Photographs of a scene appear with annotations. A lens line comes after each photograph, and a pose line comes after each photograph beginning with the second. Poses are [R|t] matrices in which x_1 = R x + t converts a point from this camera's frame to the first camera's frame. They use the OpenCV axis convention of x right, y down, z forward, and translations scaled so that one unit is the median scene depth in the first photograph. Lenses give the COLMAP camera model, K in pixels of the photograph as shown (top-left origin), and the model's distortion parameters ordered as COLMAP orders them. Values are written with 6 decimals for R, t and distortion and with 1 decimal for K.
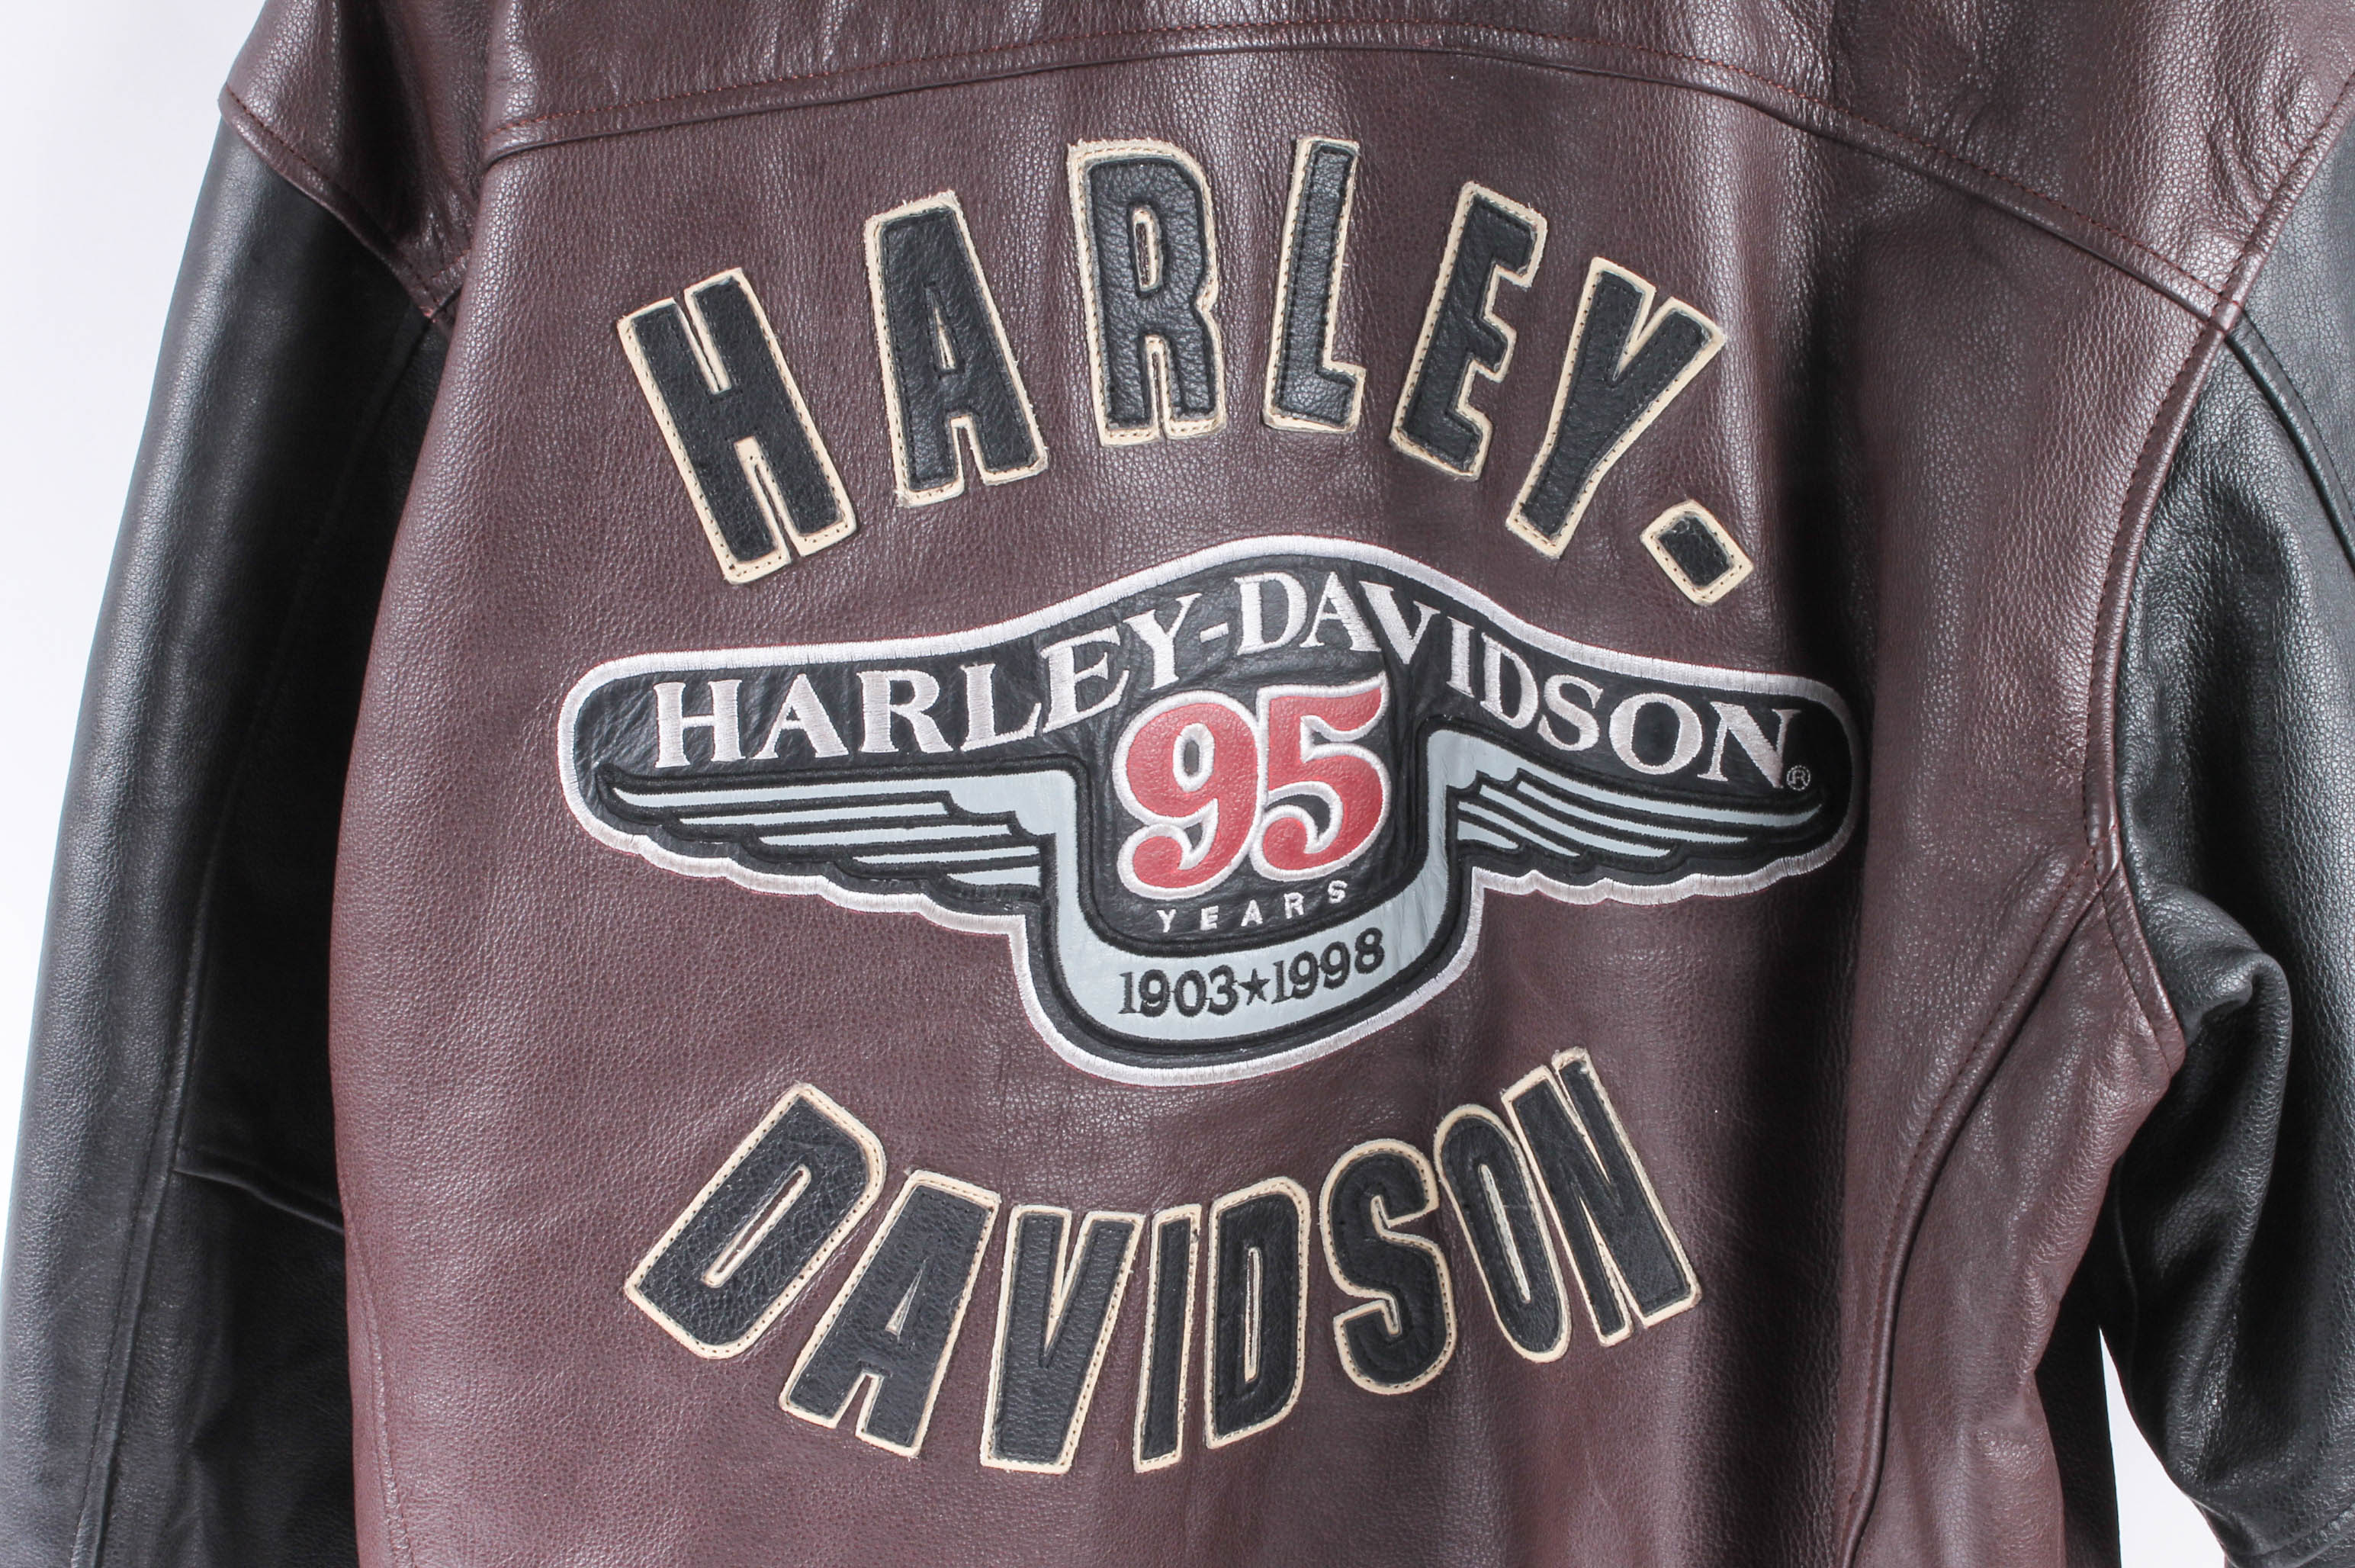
lens RADIAL K [[3795.0, 0, 1177.5], [0, 3795.0, 784.0], [0, 0, 1]] dist [-0.050413, 0.165891]
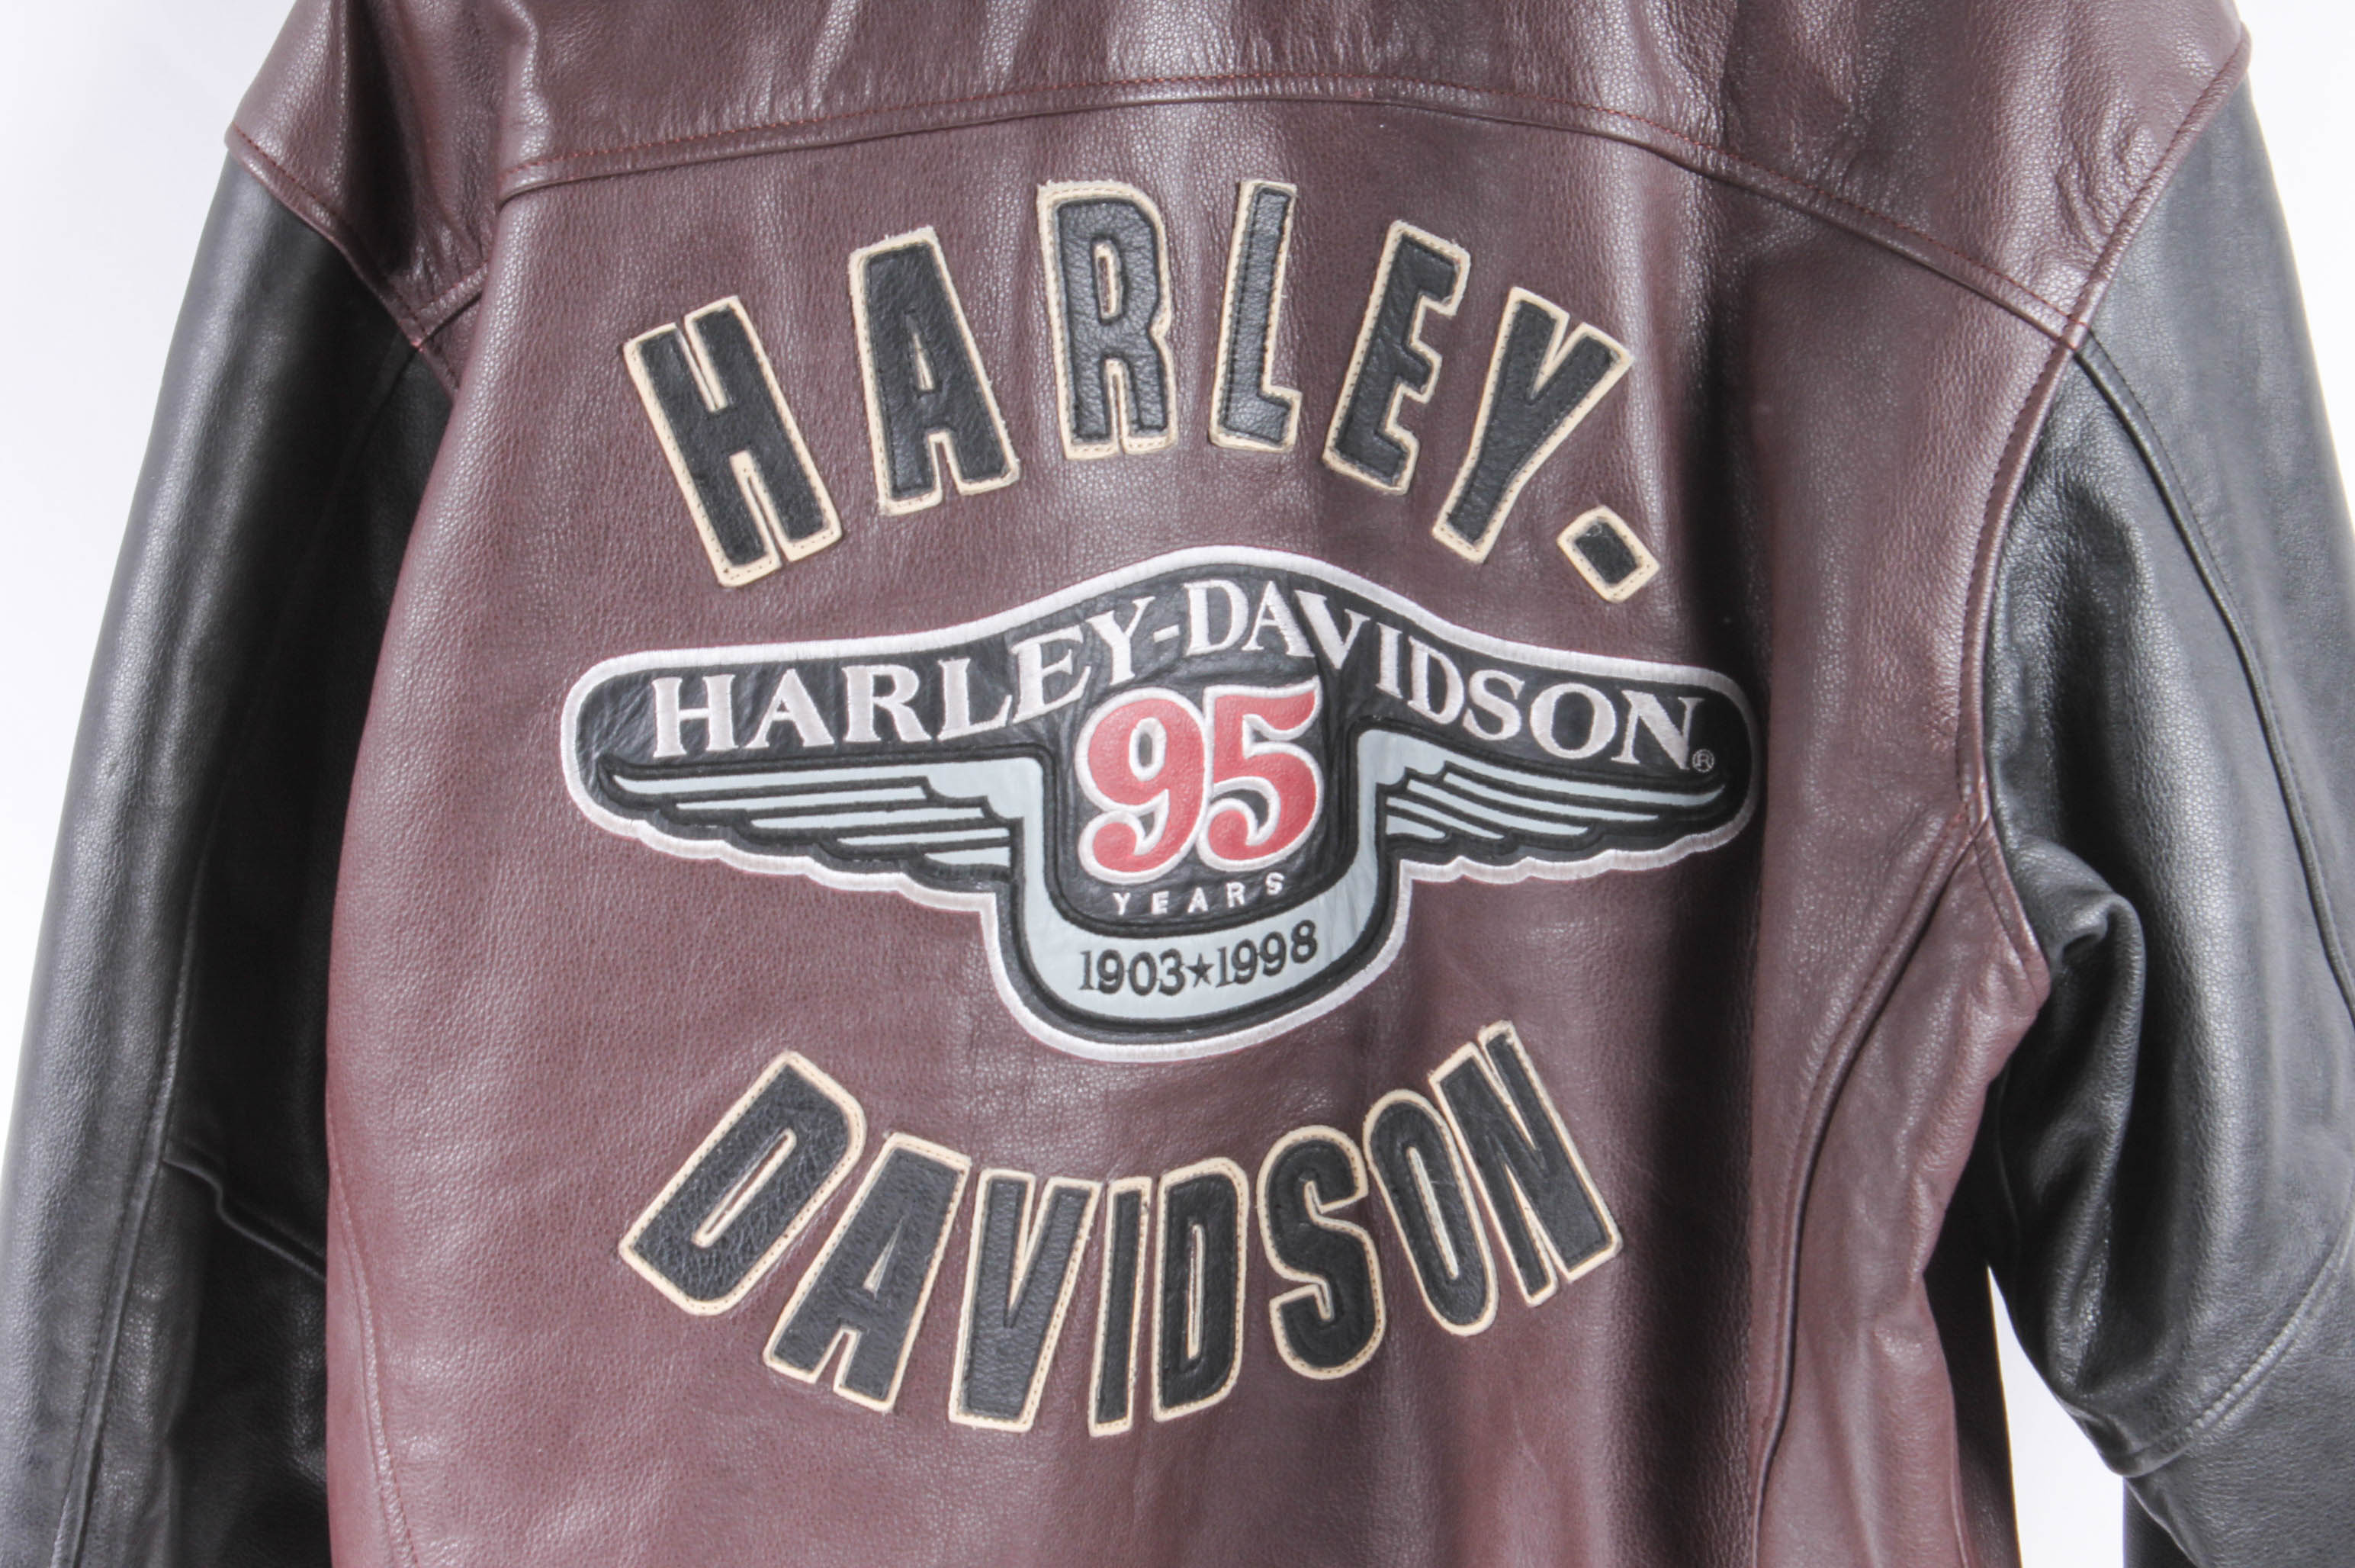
lens RADIAL K [[5906.7, 0, 1168.9], [0, 5906.7, 821.1], [0, 0, 1]] dist [0.056029, 0.355845]
pose [[0.996811, -0.005069, 0.079640, -0.125866], [0.010797, 0.997371, -0.071660, 0.136209], [-0.079067, 0.072292, 0.994245, -0.682975]]
